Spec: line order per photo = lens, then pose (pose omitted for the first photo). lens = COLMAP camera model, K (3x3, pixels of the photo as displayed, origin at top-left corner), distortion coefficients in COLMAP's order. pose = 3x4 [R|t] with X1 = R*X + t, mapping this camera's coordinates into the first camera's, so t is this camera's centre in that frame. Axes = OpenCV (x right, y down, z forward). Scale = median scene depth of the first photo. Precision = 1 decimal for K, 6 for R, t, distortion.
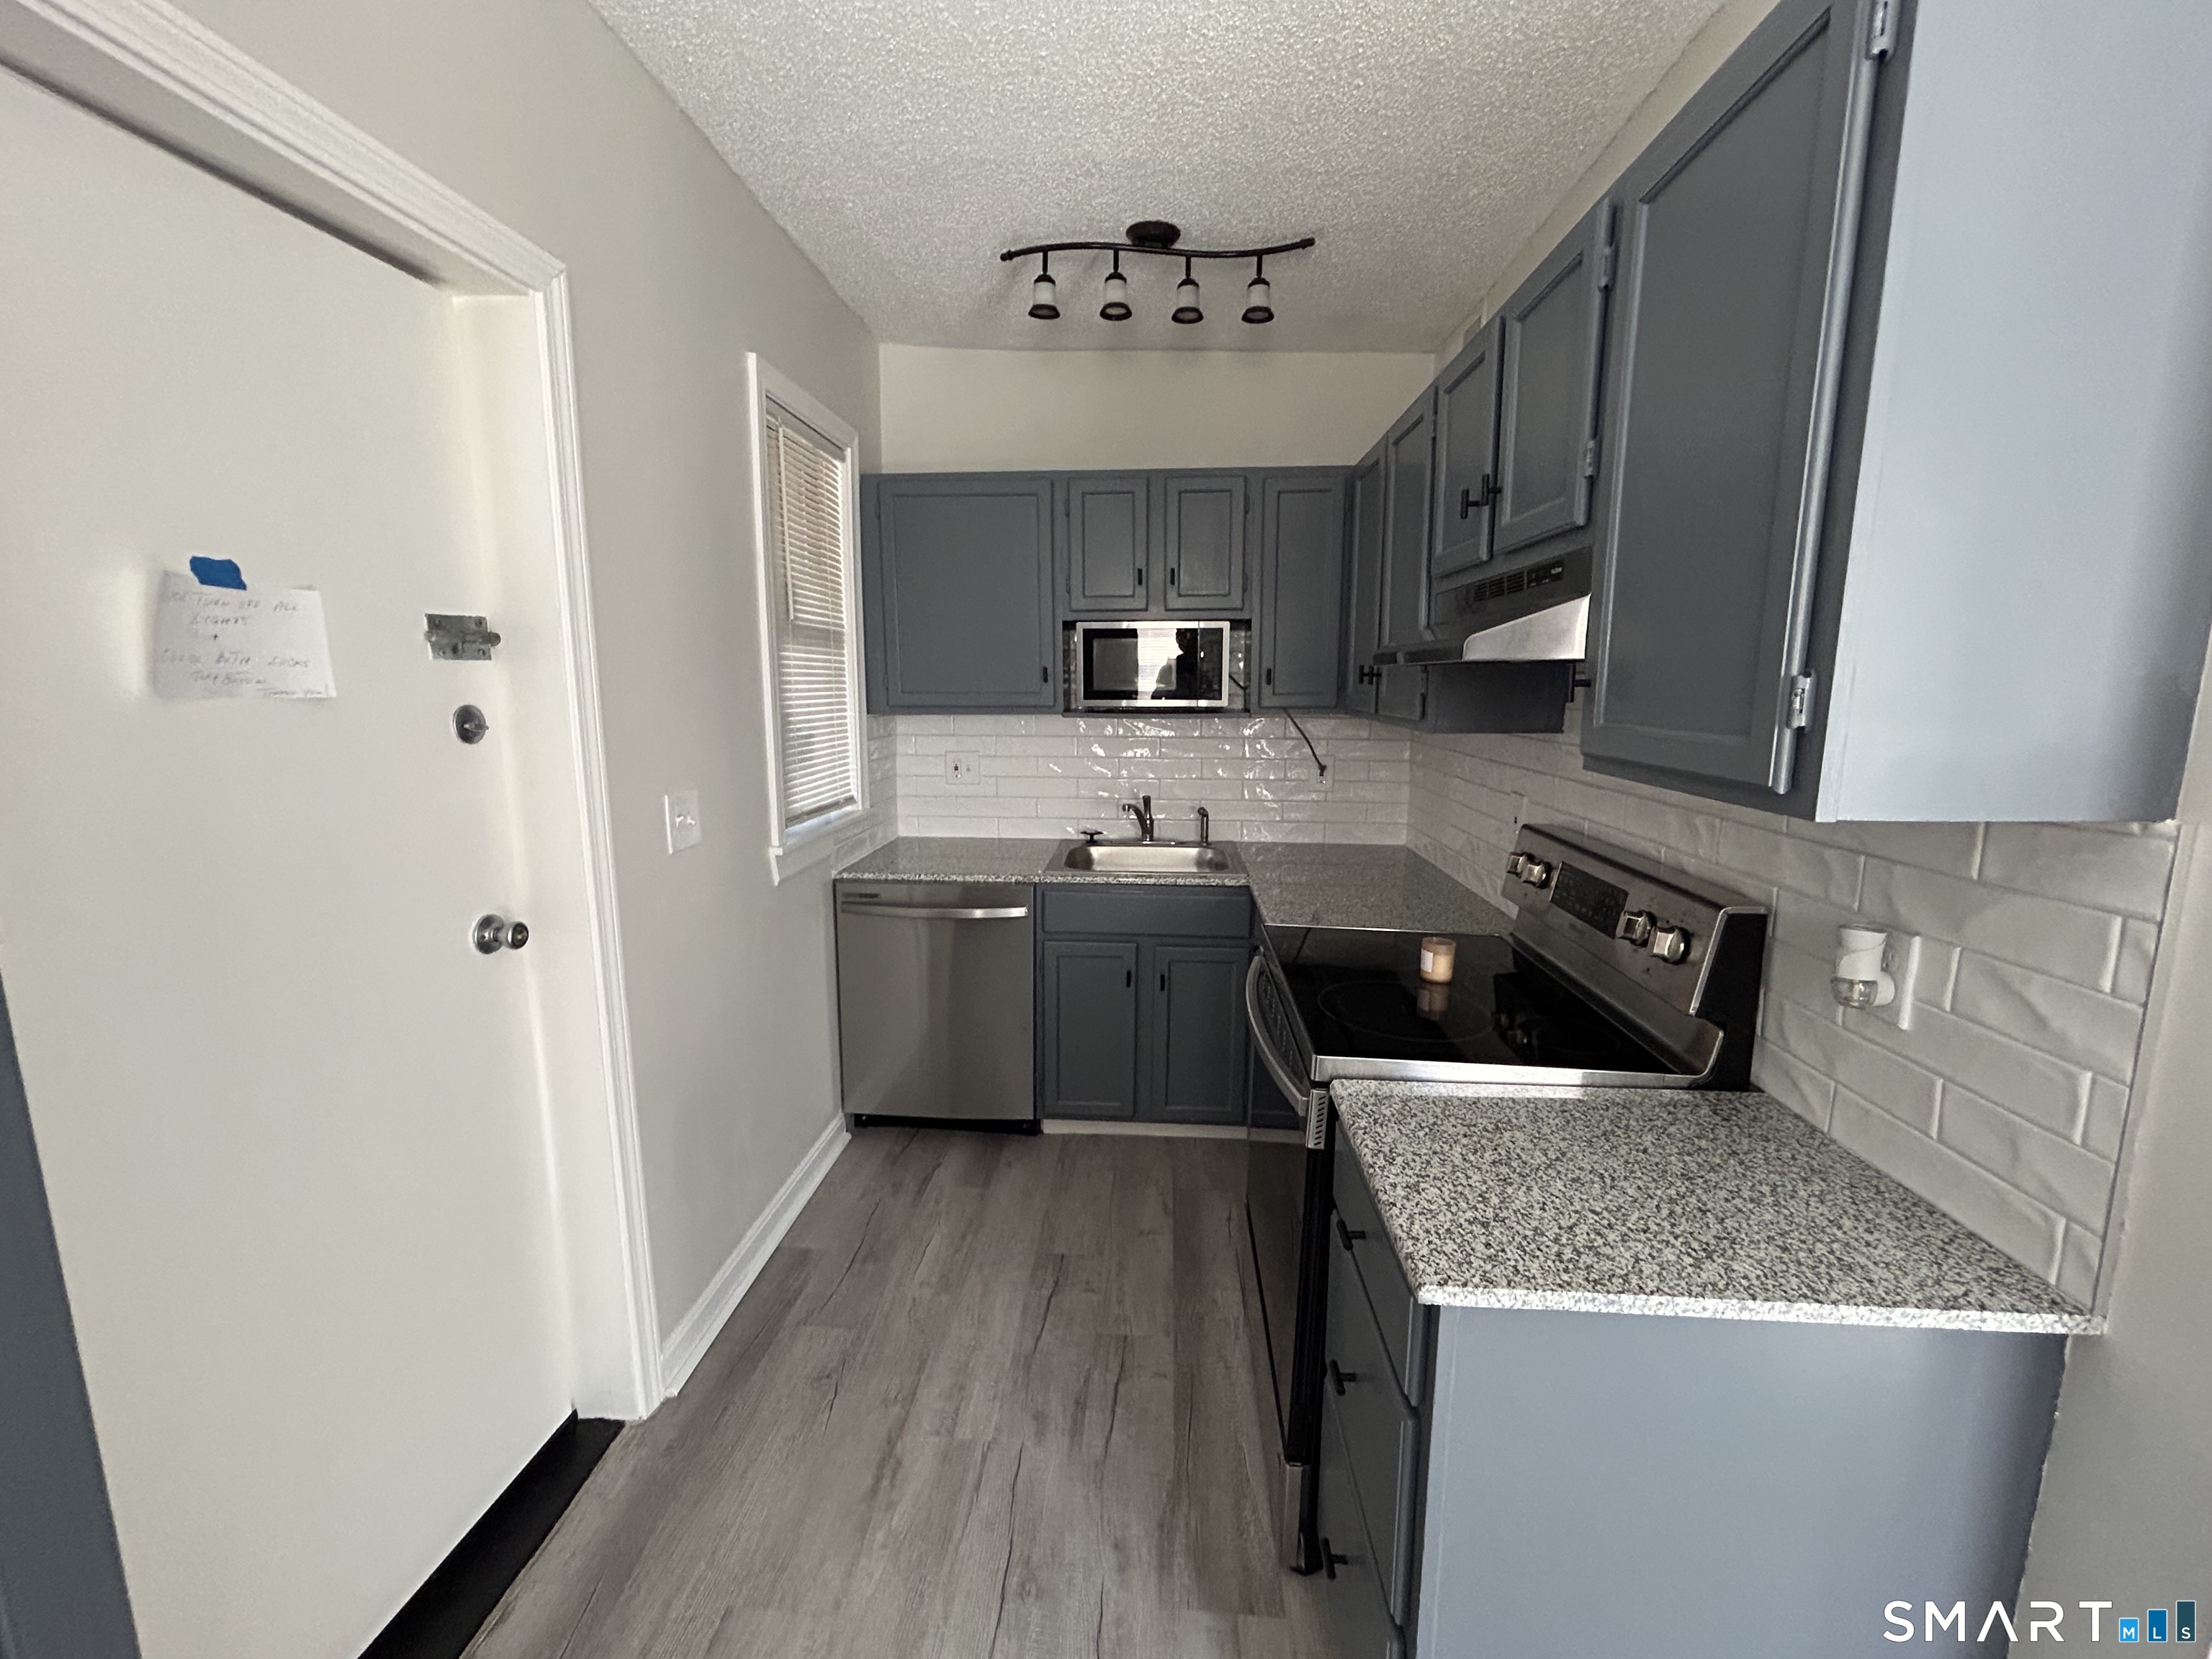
lens RADIAL K [[898.0, 0, 1106.9], [0, 898.0, 826.4], [0, 0, 1]] dist [0.001288, -0.000274]
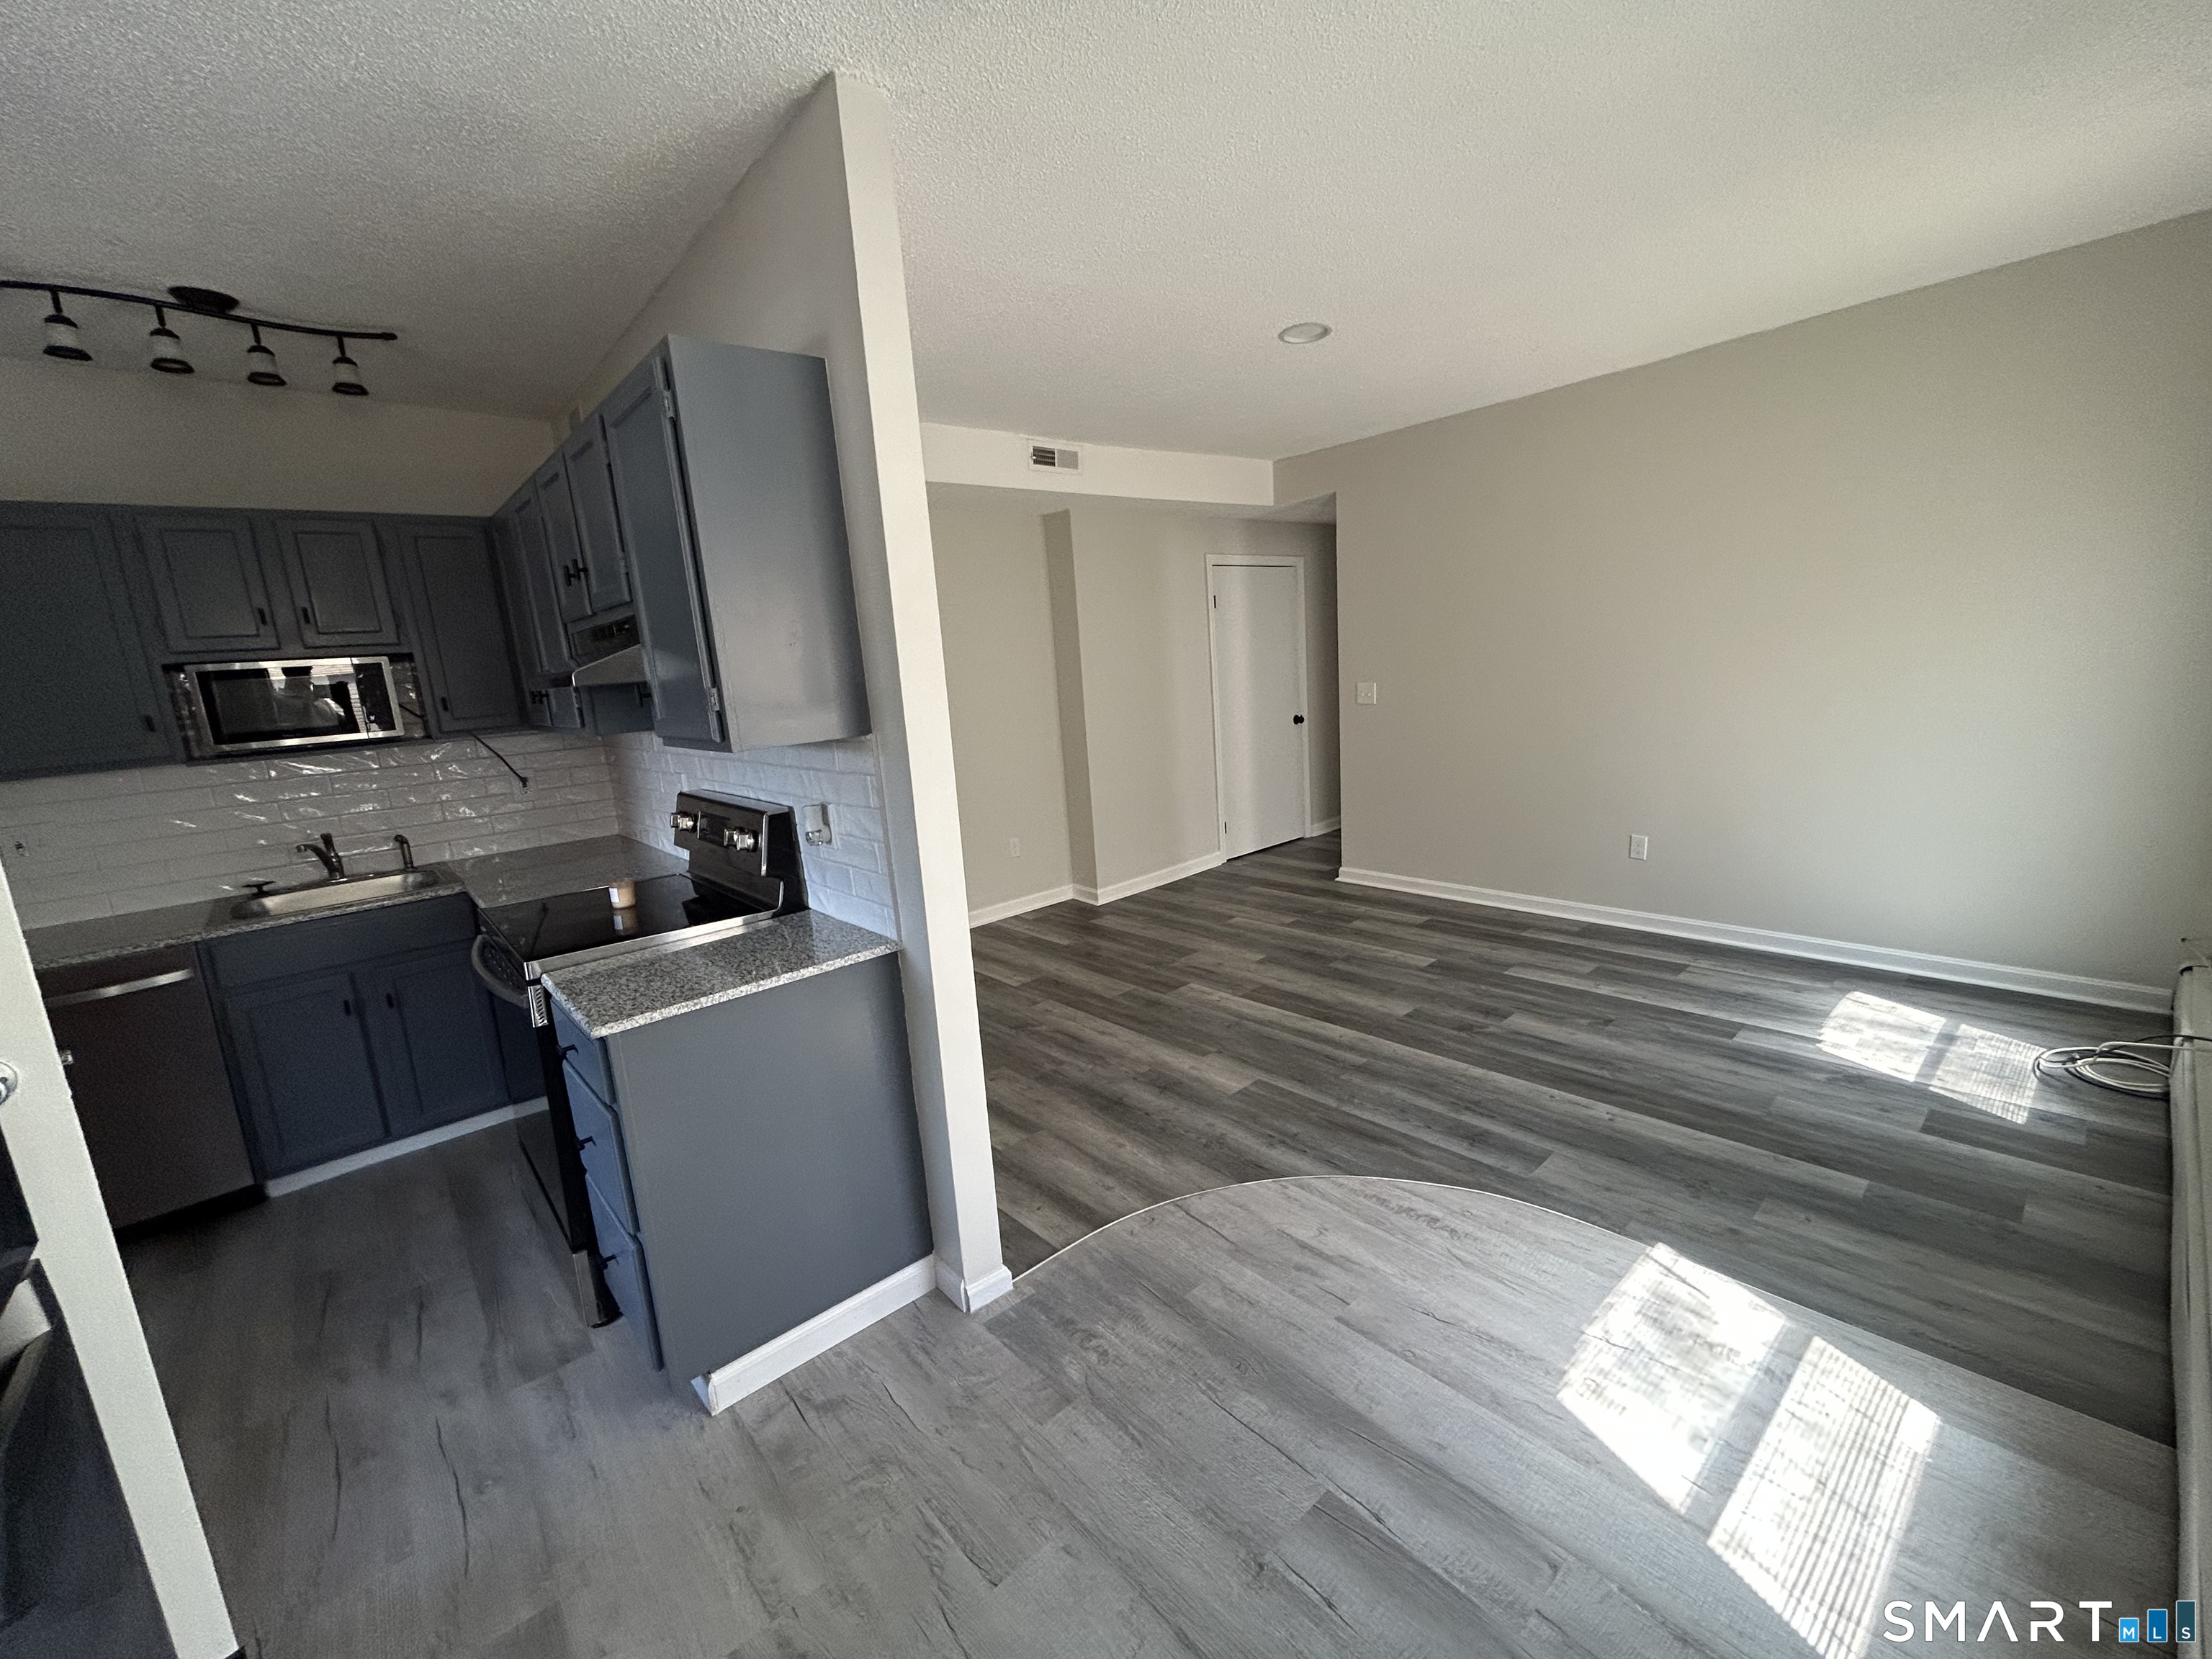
lens RADIAL K [[898.0, 0, 1106.9], [0, 898.0, 826.4], [0, 0, 1]] dist [0.001288, -0.000274]
pose [[0.704830, -0.182463, 0.685508, -0.030130], [0.185230, 0.980167, 0.070443, 0.055109], [-0.684766, 0.077326, 0.724649, -0.355680]]
